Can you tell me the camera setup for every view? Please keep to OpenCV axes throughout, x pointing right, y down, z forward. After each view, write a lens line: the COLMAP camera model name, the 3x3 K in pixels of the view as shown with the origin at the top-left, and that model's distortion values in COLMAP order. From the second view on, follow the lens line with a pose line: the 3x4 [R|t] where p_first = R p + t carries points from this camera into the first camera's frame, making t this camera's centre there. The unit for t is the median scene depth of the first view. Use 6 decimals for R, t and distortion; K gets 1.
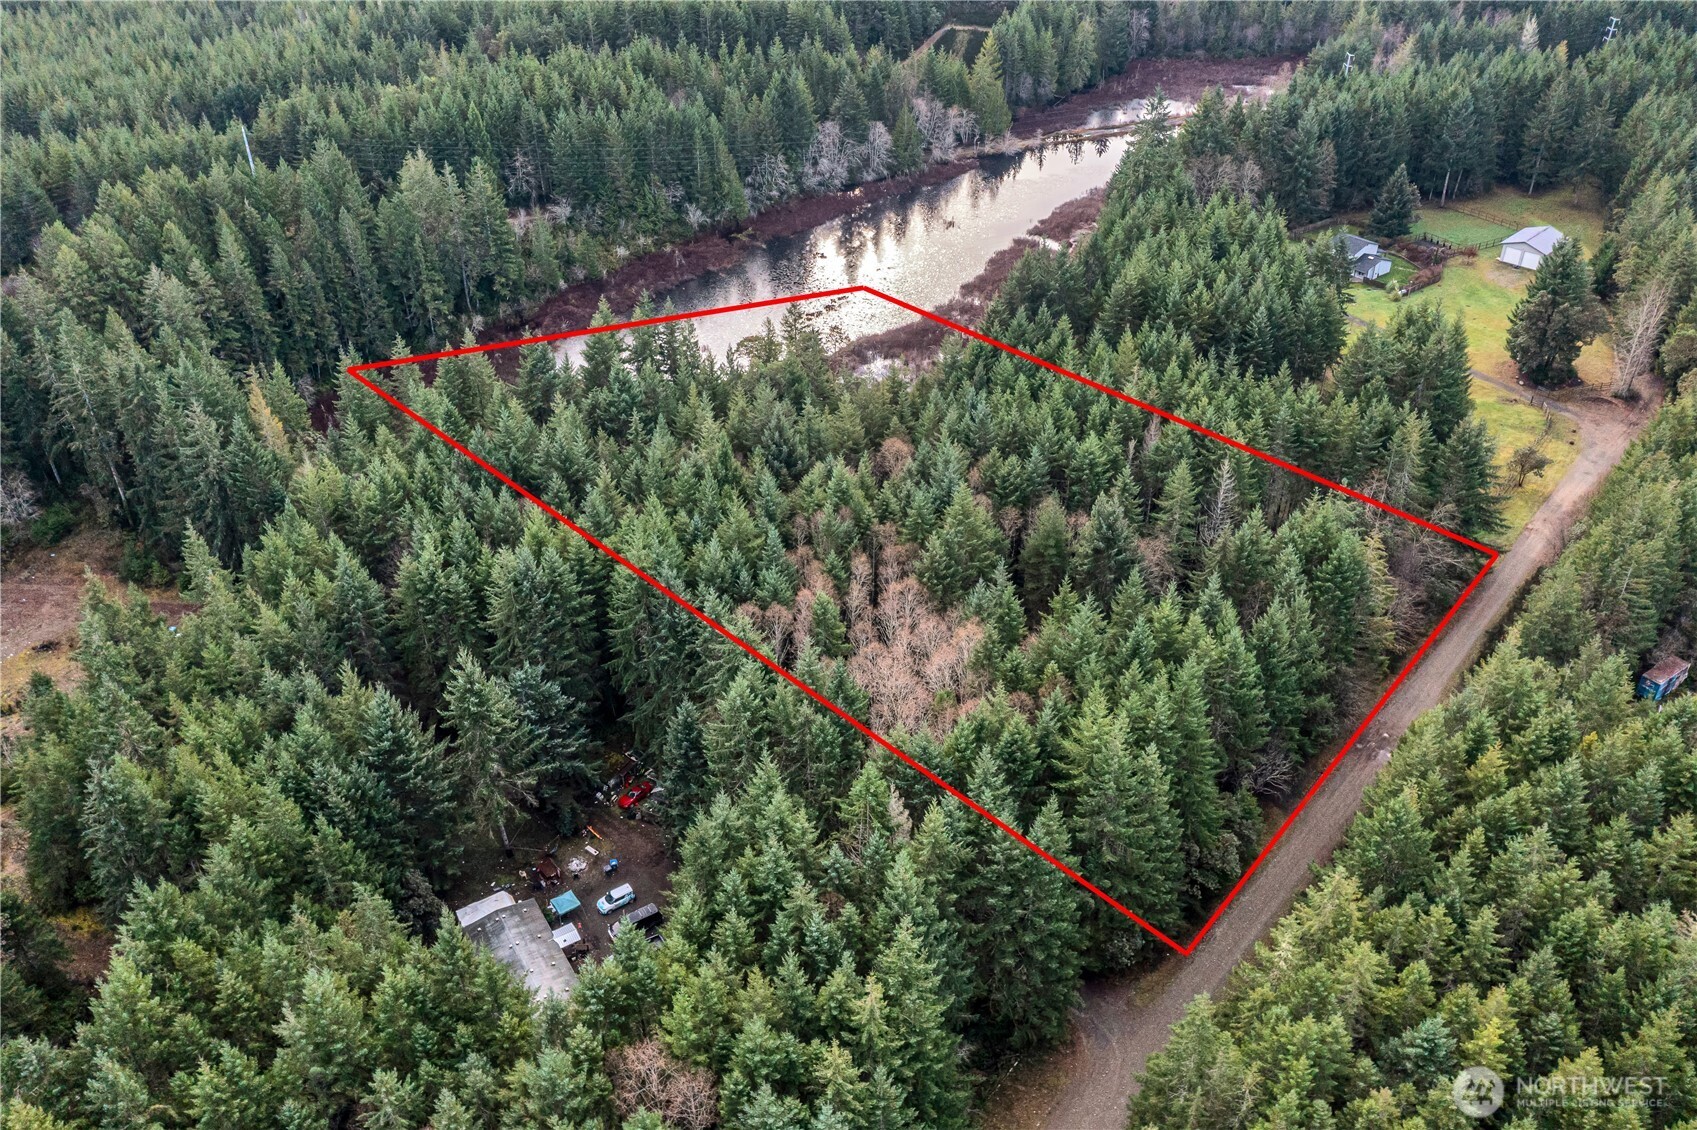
lens RADIAL K [[1346.1, 0, 848.7], [0, 1346.1, 535.6], [0, 0, 1]] dist [0.009065, 0.015749]
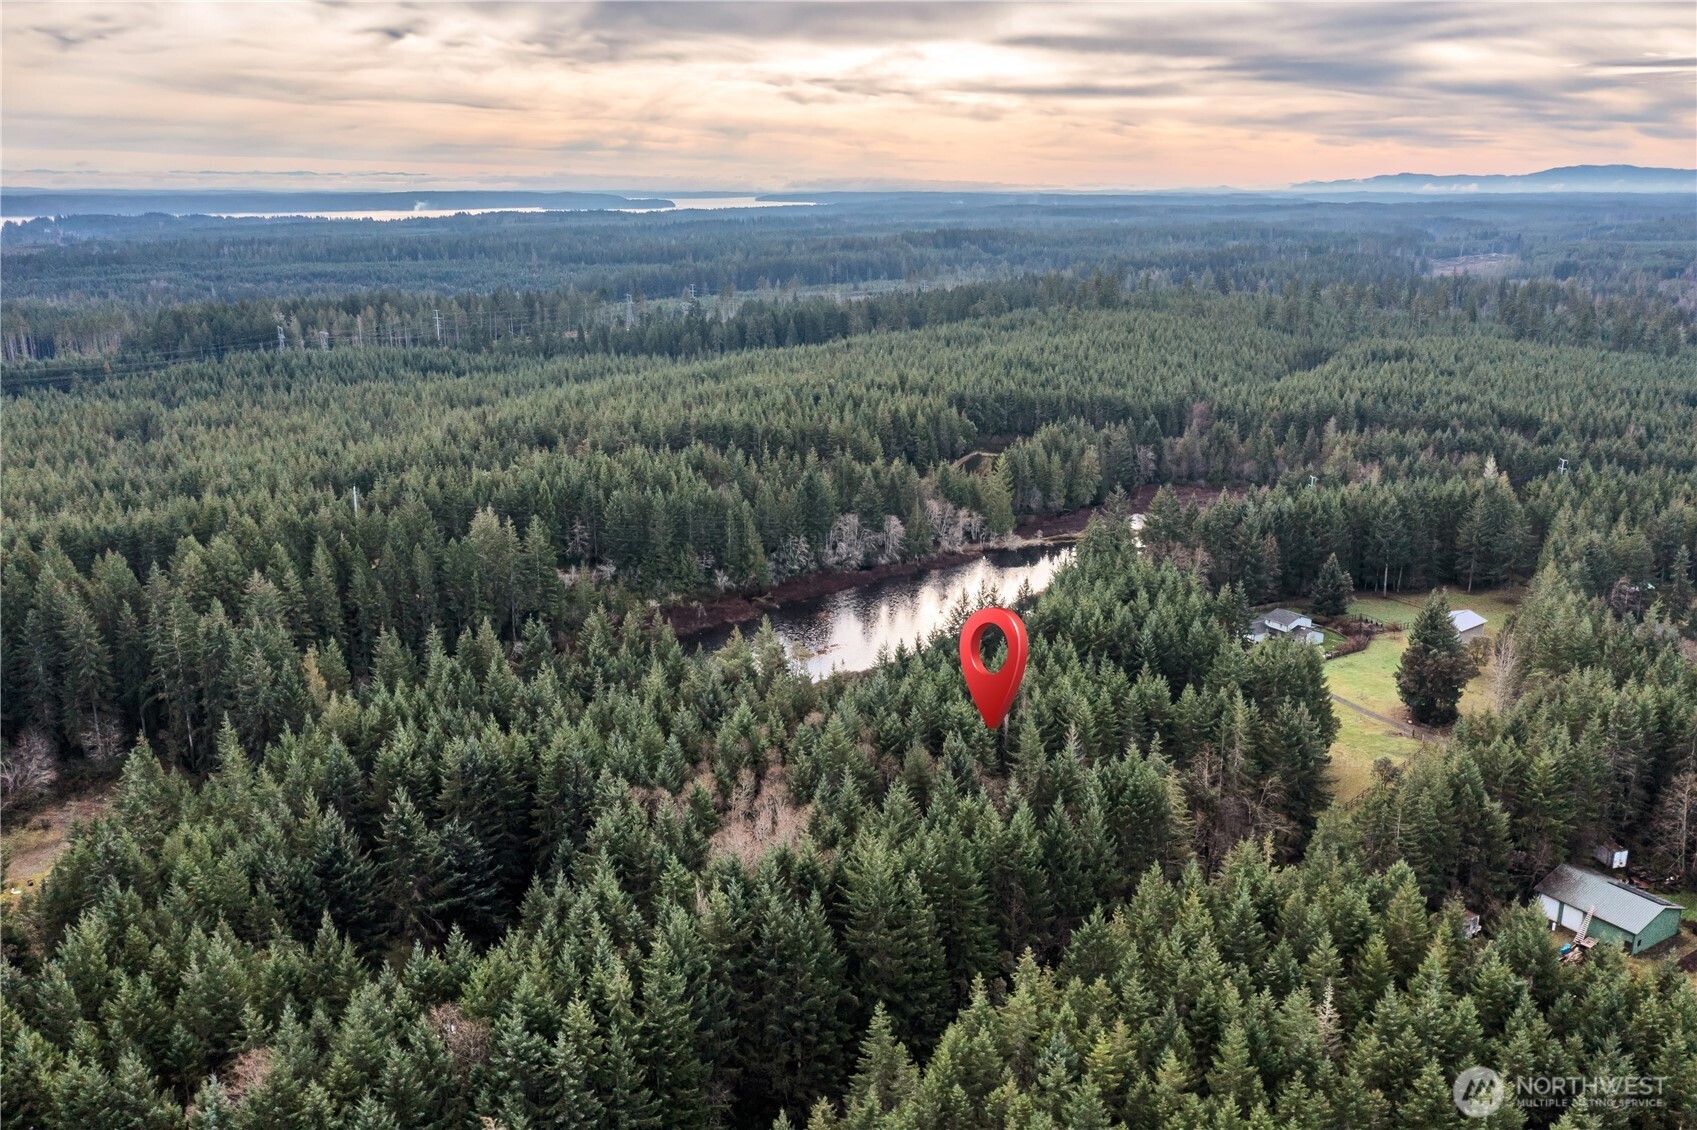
lens RADIAL K [[1346.1, 0, 848.7], [0, 1346.1, 535.6], [0, 0, 1]] dist [0.009065, 0.015749]
pose [[0.995828, 0.031477, -0.085653, 0.097576], [-0.057590, 0.944875, -0.322327, 0.099357], [0.070785, 0.325915, 0.942746, -0.106311]]
